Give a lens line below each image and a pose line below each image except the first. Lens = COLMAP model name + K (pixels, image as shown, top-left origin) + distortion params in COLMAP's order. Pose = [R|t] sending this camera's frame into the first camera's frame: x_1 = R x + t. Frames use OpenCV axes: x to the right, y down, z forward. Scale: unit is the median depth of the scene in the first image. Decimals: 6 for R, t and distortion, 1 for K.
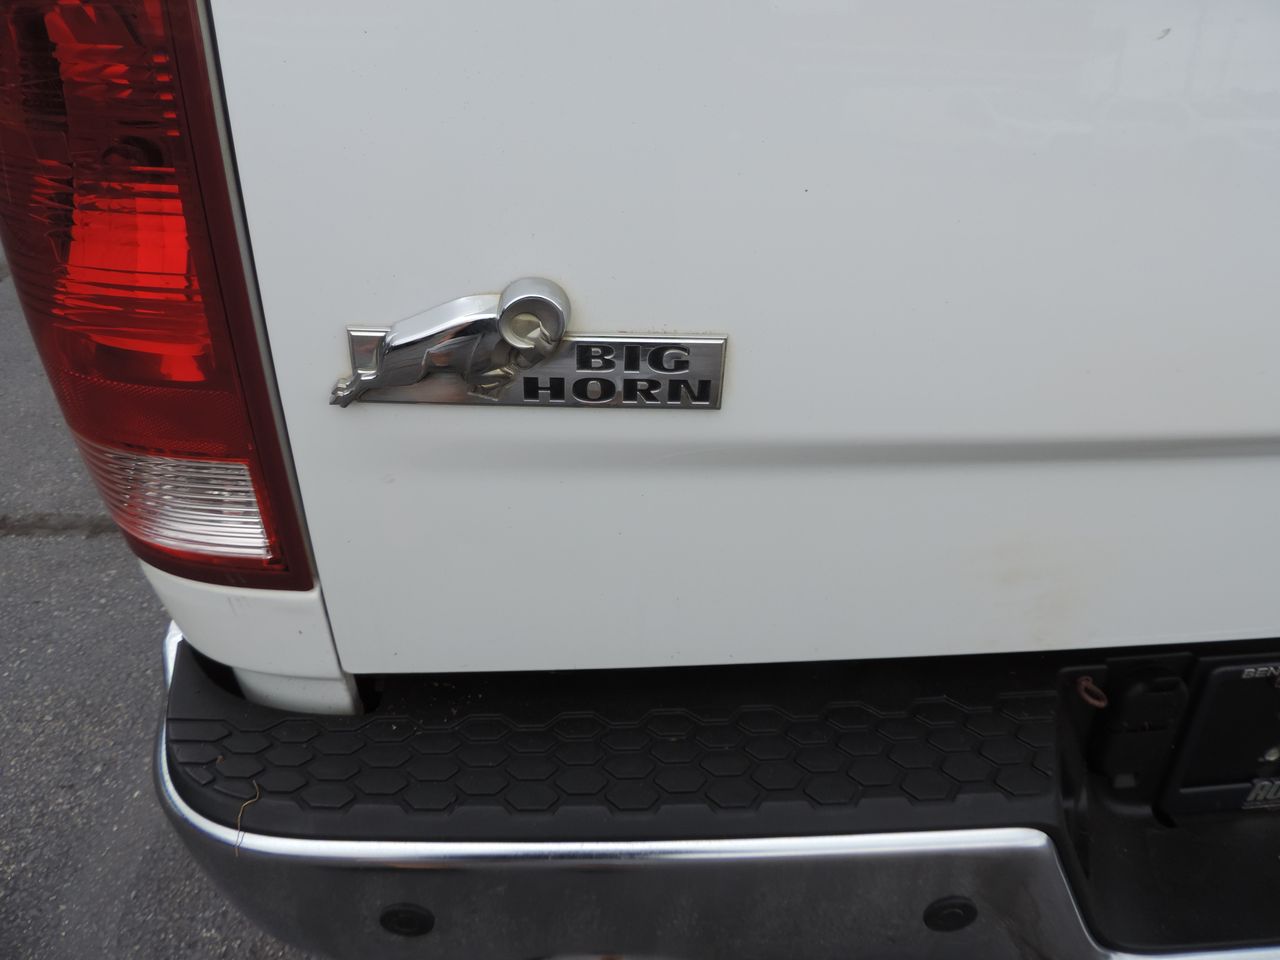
lens RADIAL K [[902.3, 0, 620.1], [0, 902.3, 448.7], [0, 0, 1]] dist [-0.000924, -0.000494]
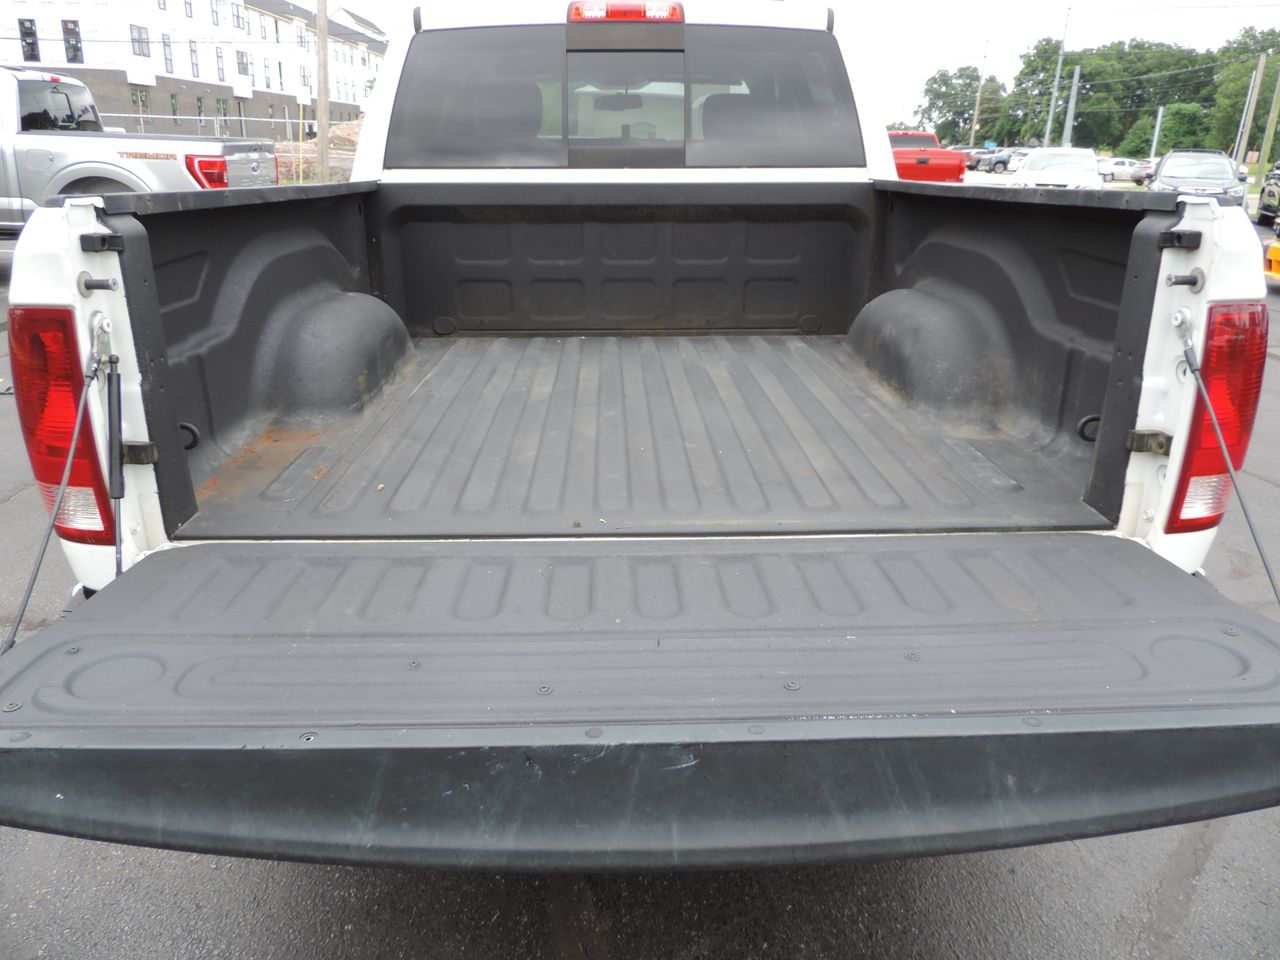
lens RADIAL K [[922.5, 0, 640.0], [0, 922.5, 480.0], [0, 0, 1]] dist [-0.000745, -0.000608]
pose [[0.997677, 0.001452, -0.068099, 1.266077], [-0.014944, 0.980083, -0.198027, 0.469414], [0.066456, 0.198584, 0.977828, -1.432193]]
